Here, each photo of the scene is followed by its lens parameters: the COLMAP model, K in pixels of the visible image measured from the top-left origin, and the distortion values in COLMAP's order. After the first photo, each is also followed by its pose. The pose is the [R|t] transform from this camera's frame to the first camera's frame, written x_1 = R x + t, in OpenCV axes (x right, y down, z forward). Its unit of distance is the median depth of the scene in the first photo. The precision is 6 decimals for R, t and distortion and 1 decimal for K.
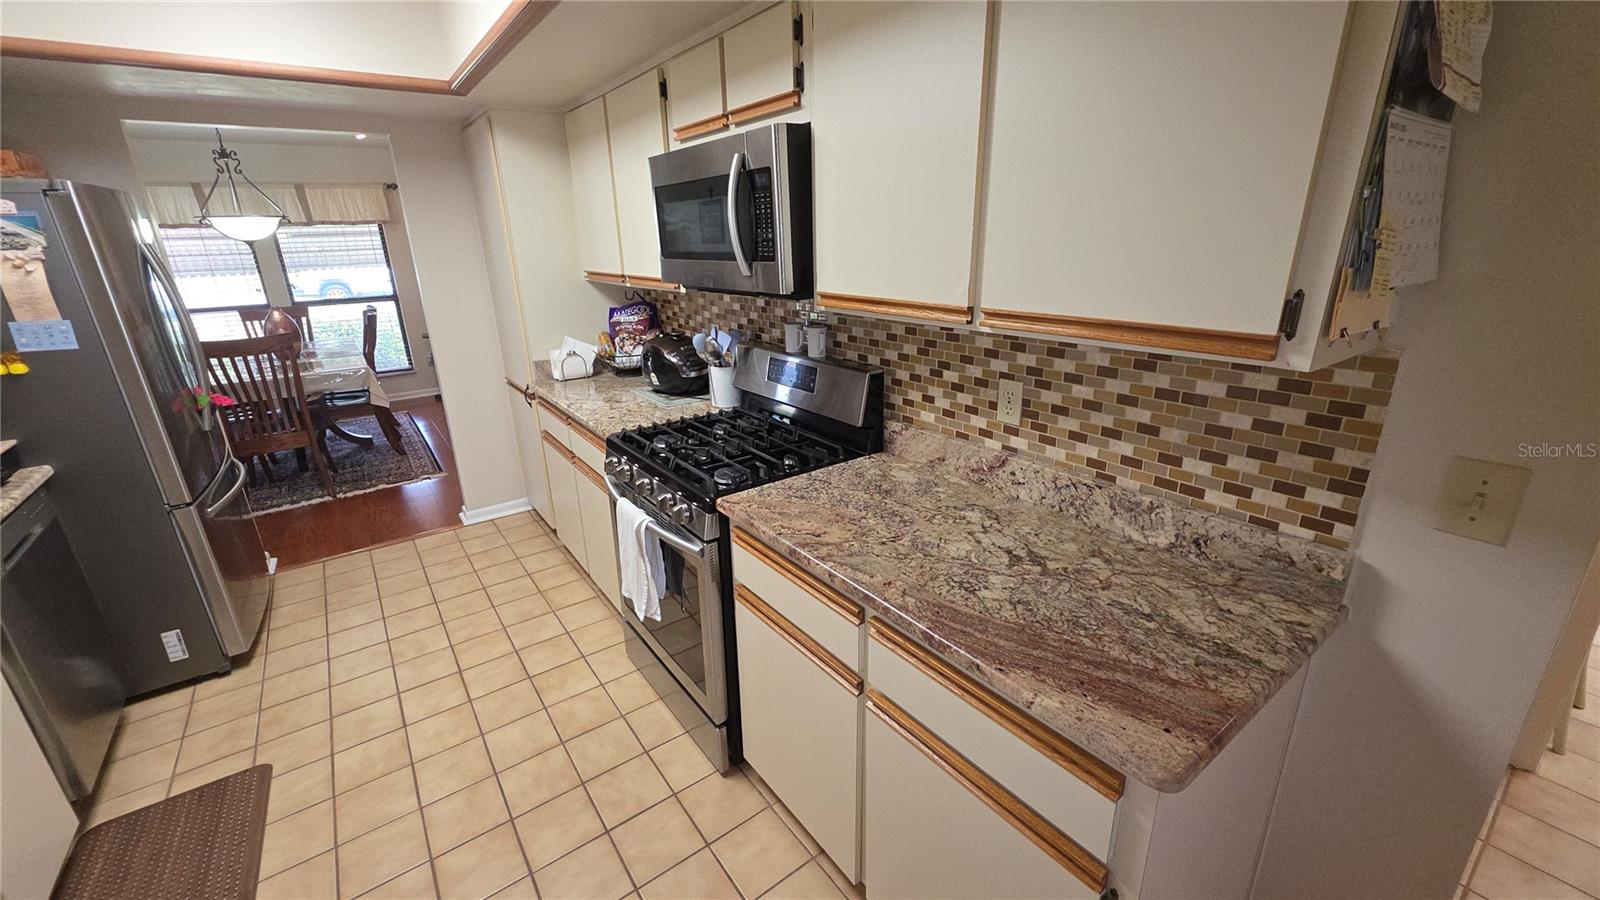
lens RADIAL K [[636.0, 0, 794.1], [0, 636.0, 443.8], [0, 0, 1]] dist [0.002789, -0.000262]
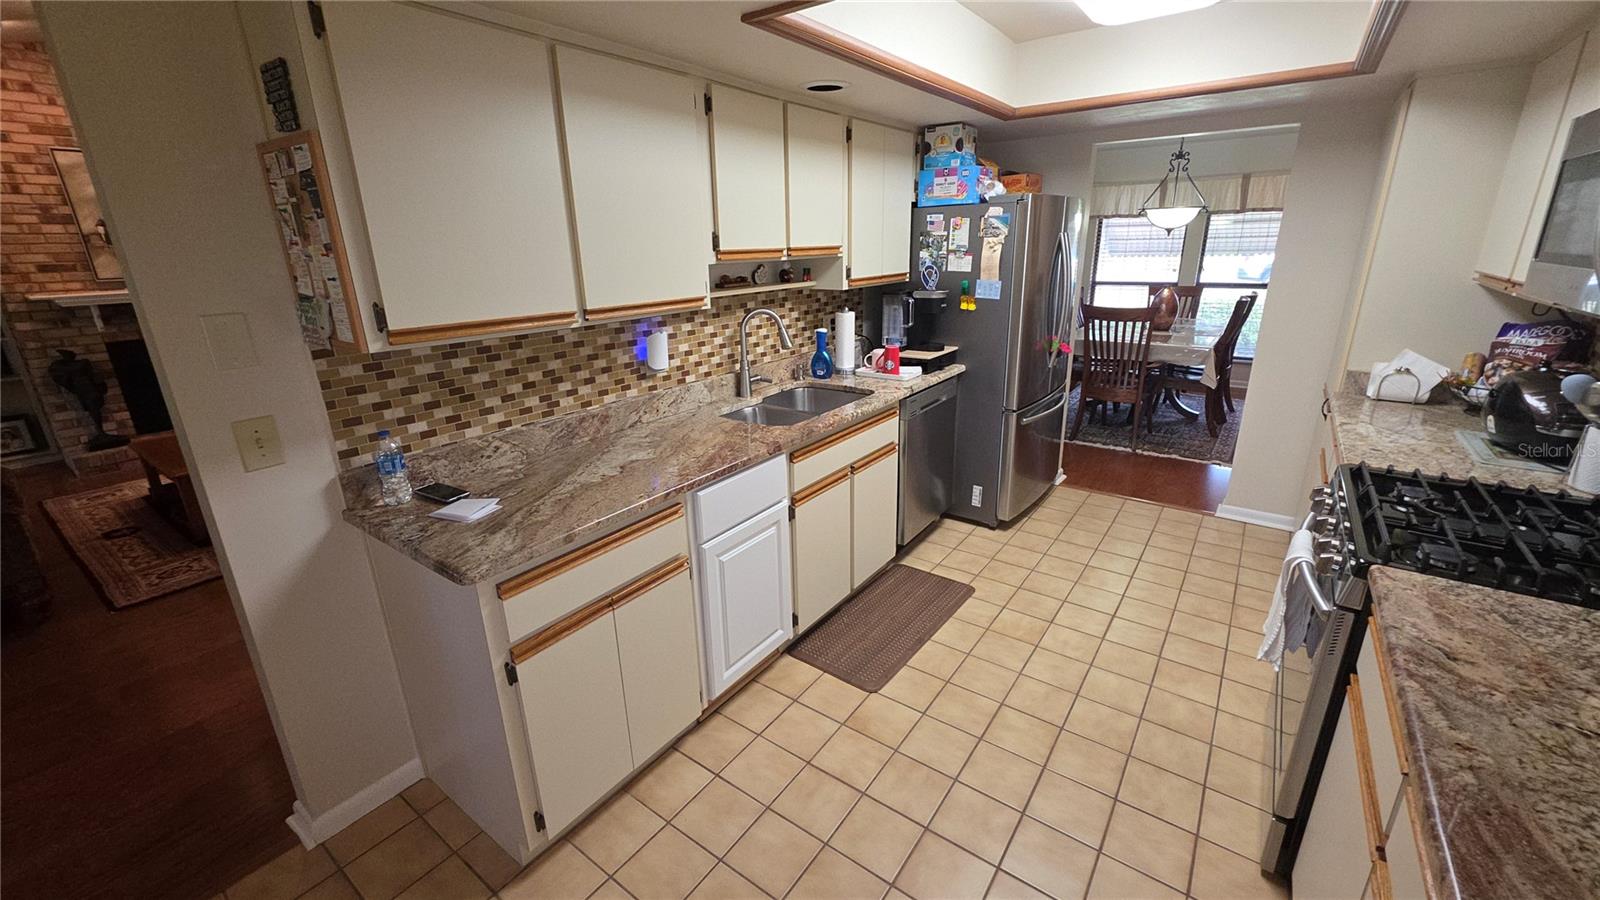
lens RADIAL K [[636.0, 0, 794.1], [0, 636.0, 443.8], [0, 0, 1]] dist [0.002789, -0.000262]
pose [[0.298568, 0.309241, -0.902900, 0.205158], [-0.287223, 0.931306, 0.223992, -0.014934], [0.910143, 0.192457, 0.366879, 0.008996]]
